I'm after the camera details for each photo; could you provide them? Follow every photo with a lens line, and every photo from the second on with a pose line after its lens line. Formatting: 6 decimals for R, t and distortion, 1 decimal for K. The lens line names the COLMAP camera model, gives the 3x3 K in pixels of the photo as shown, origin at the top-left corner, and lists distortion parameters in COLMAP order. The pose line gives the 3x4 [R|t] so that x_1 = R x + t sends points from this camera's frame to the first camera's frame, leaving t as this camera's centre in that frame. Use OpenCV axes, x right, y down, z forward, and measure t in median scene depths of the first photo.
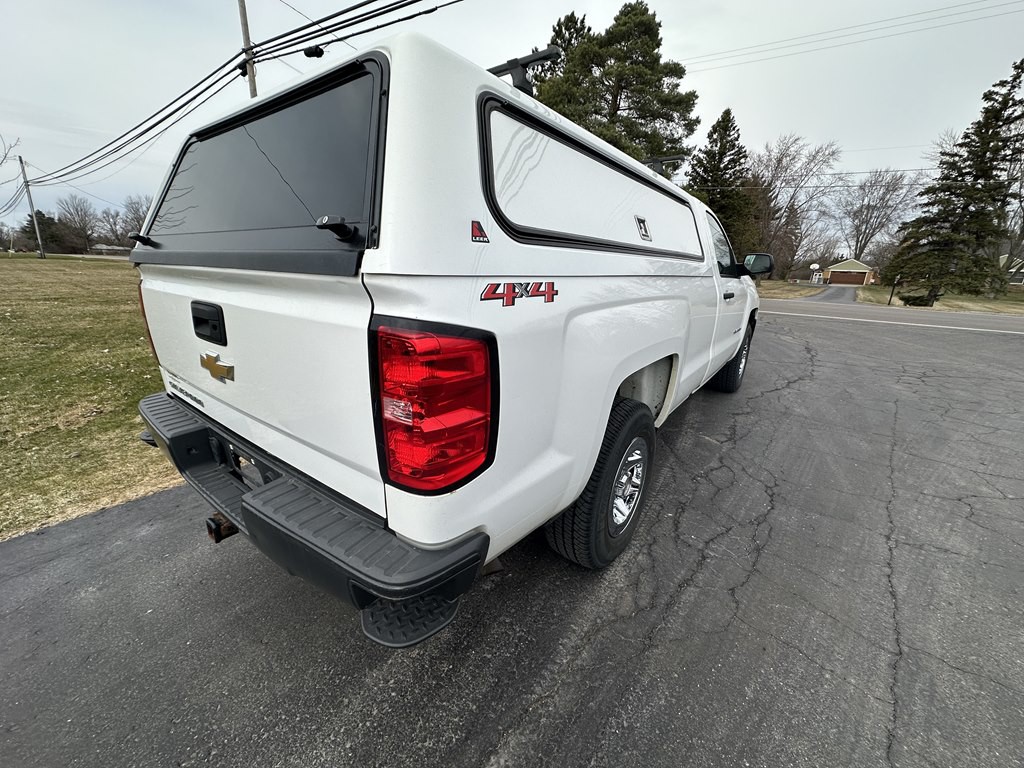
lens RADIAL K [[406.8, 0, 510.4], [0, 406.8, 386.9], [0, 0, 1]] dist [-0.000701, 0.000051]
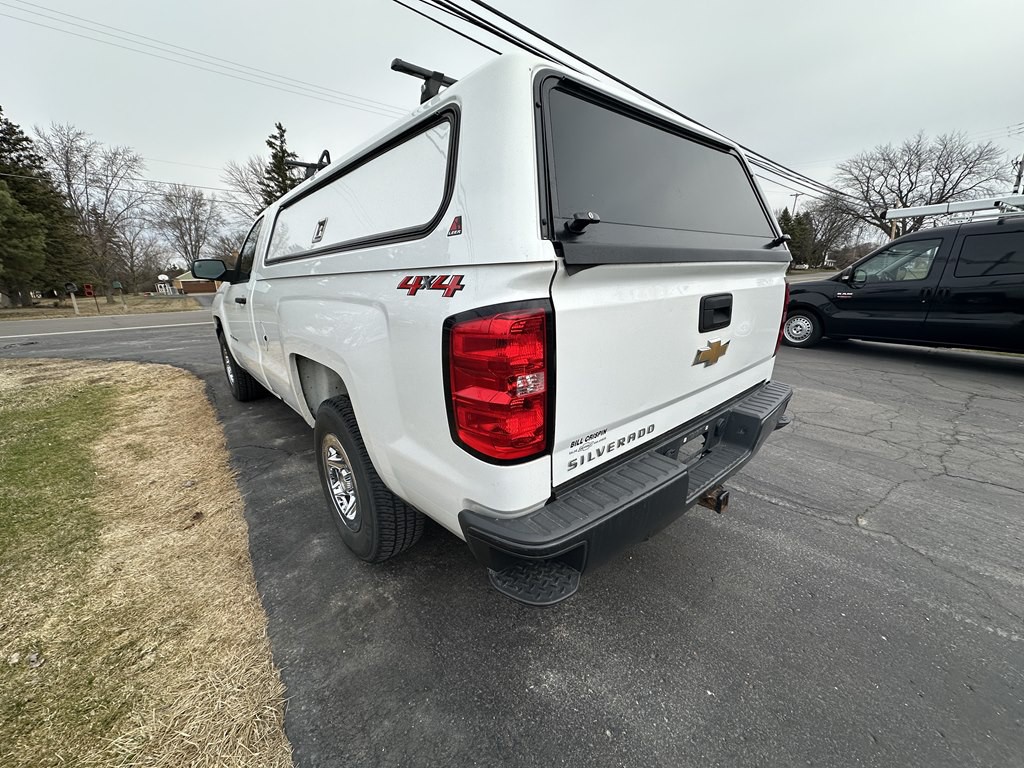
lens RADIAL K [[406.8, 0, 510.4], [0, 406.8, 386.9], [0, 0, 1]] dist [-0.000701, 0.000051]
pose [[0.217152, -0.294701, 0.930589, -1.534909], [0.316227, 0.923165, 0.218559, -0.305687], [-0.923496, 0.246817, 0.293659, 0.970630]]
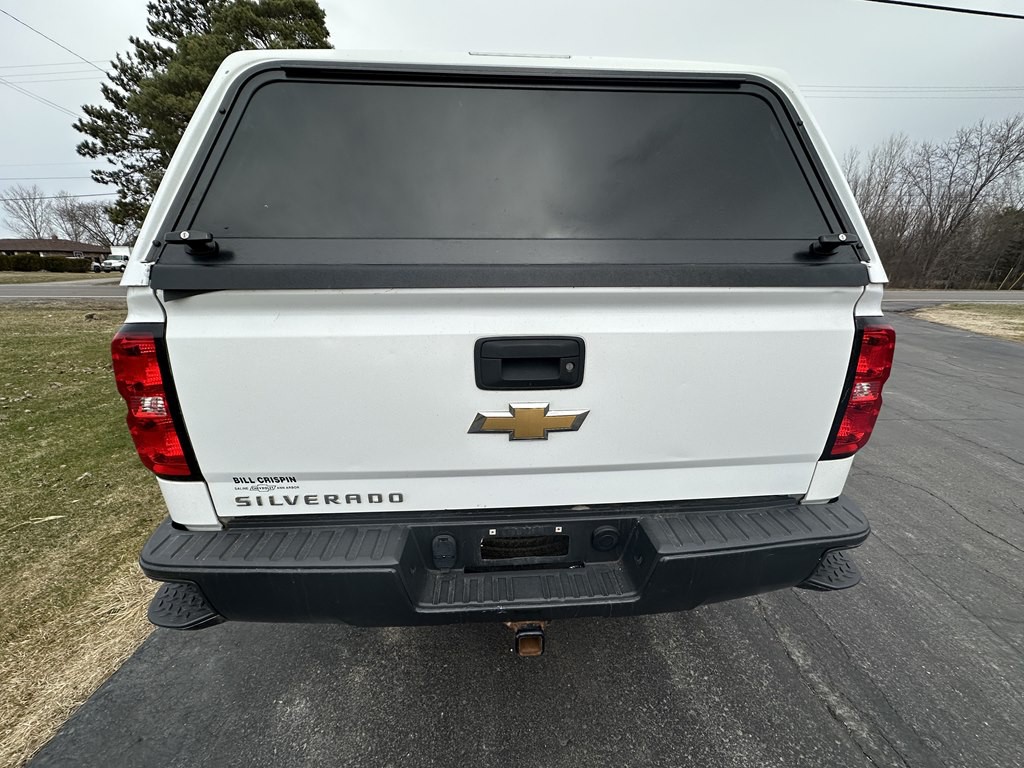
lens RADIAL K [[406.8, 0, 510.4], [0, 406.8, 386.9], [0, 0, 1]] dist [-0.000701, 0.000051]
pose [[0.762084, -0.212052, 0.611769, -0.956232], [0.206911, 0.975065, 0.080227, -0.143732], [-0.613527, 0.065442, 0.786958, 0.352364]]
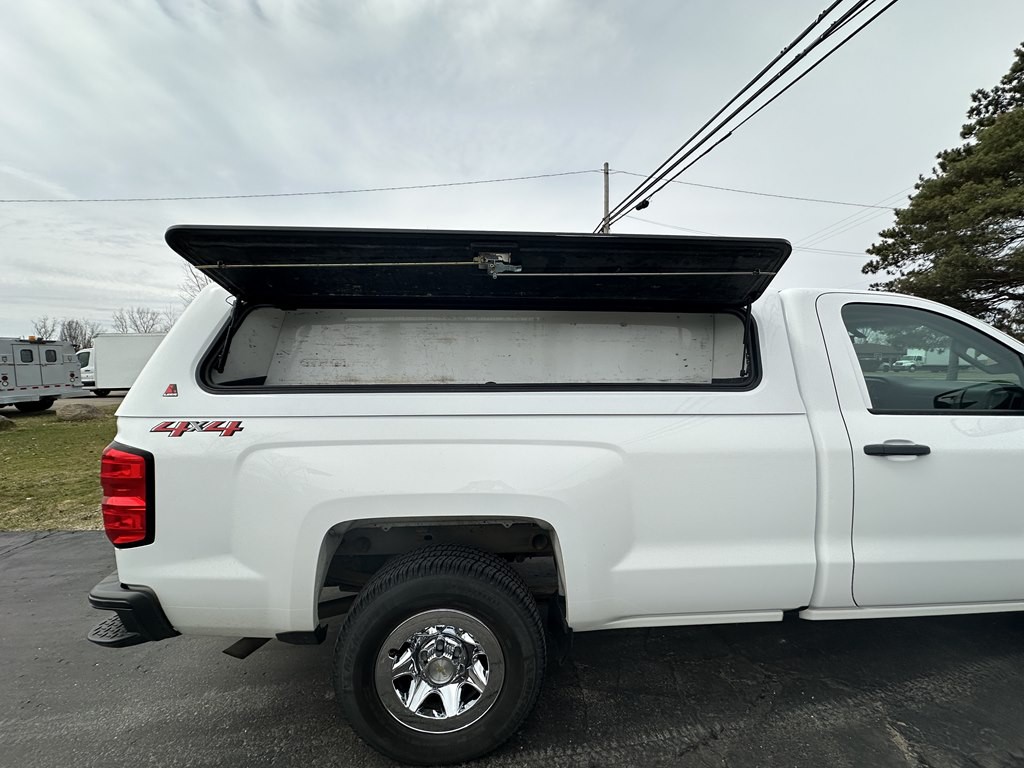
lens RADIAL K [[403.4, 0, 508.8], [0, 403.4, 385.8], [0, 0, 1]] dist [-0.001139, 0.000246]
pose [[0.648212, 0.014888, -0.761314, 1.010655], [-0.201721, 0.967445, -0.152834, -0.210754], [0.734254, 0.252642, 0.630113, 0.482184]]
